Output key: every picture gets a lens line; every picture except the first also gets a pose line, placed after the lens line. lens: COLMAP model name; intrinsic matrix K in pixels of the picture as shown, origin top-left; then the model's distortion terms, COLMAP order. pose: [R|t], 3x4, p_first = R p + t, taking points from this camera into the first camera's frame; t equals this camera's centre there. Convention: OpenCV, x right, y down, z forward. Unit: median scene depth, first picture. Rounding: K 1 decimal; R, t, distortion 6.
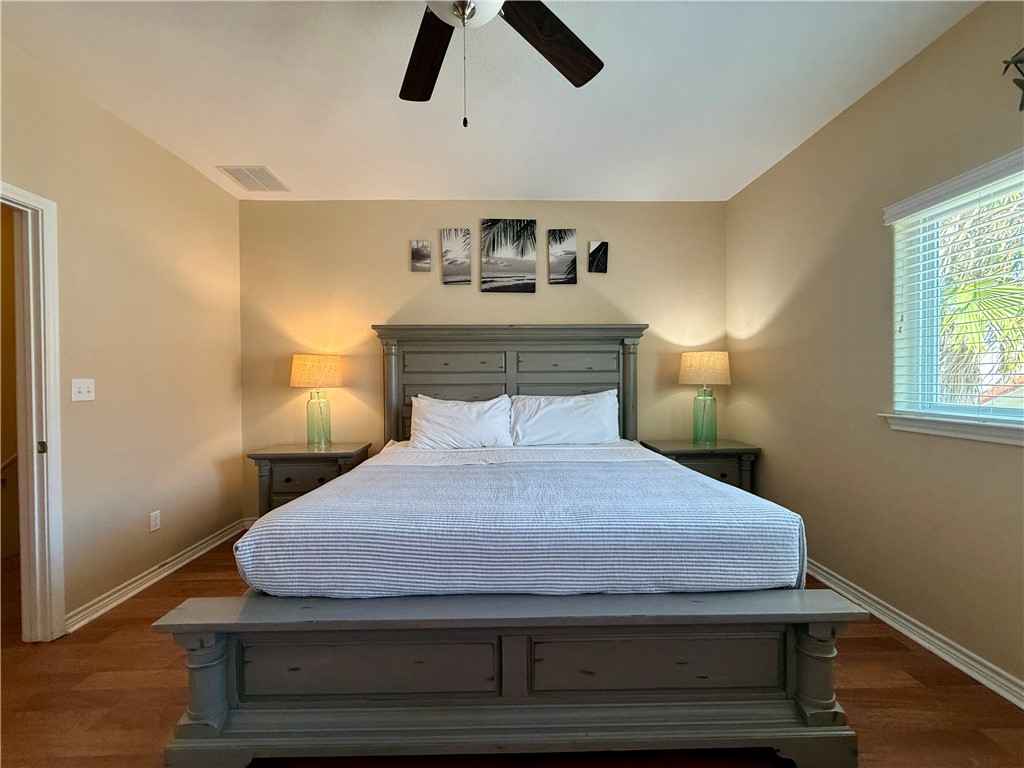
lens RADIAL K [[410.3, 0, 512.0], [0, 410.3, 384.0], [0, 0, 1]] dist [-0.000608, 0.000222]
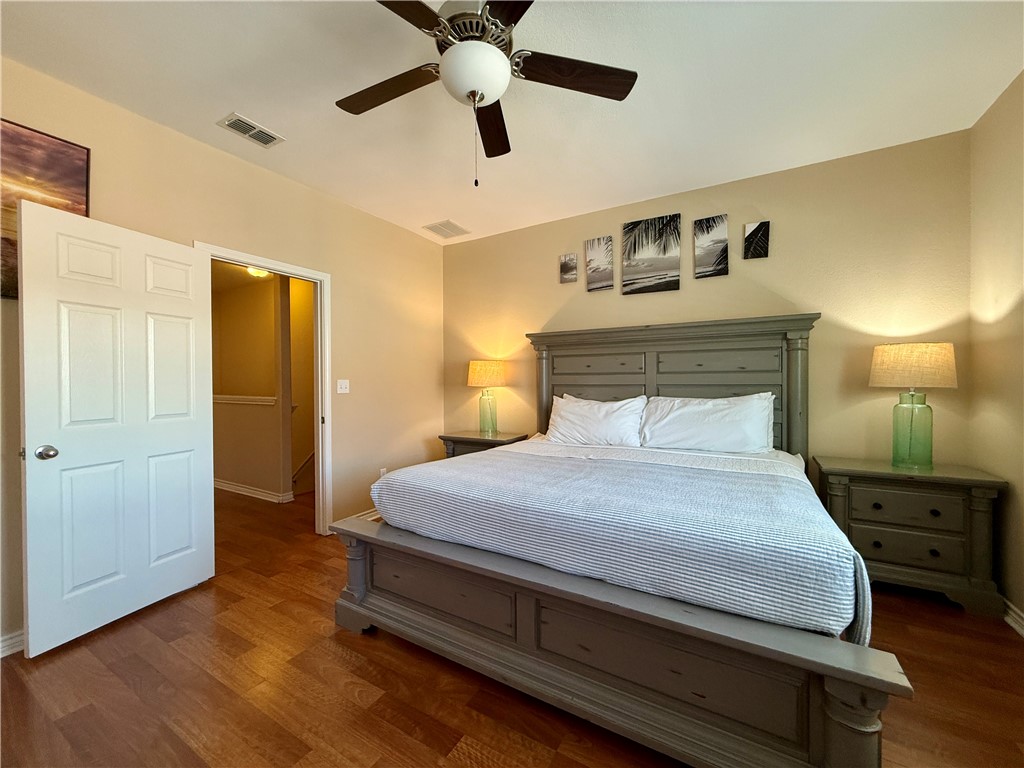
lens RADIAL K [[410.3, 0, 512.0], [0, 410.3, 384.0], [0, 0, 1]] dist [-0.000608, 0.000222]
pose [[0.848419, 0.005791, -0.529294, 0.253652], [-0.006595, 0.999978, 0.000370, -0.001009], [0.529285, 0.003177, 0.848438, -0.015713]]
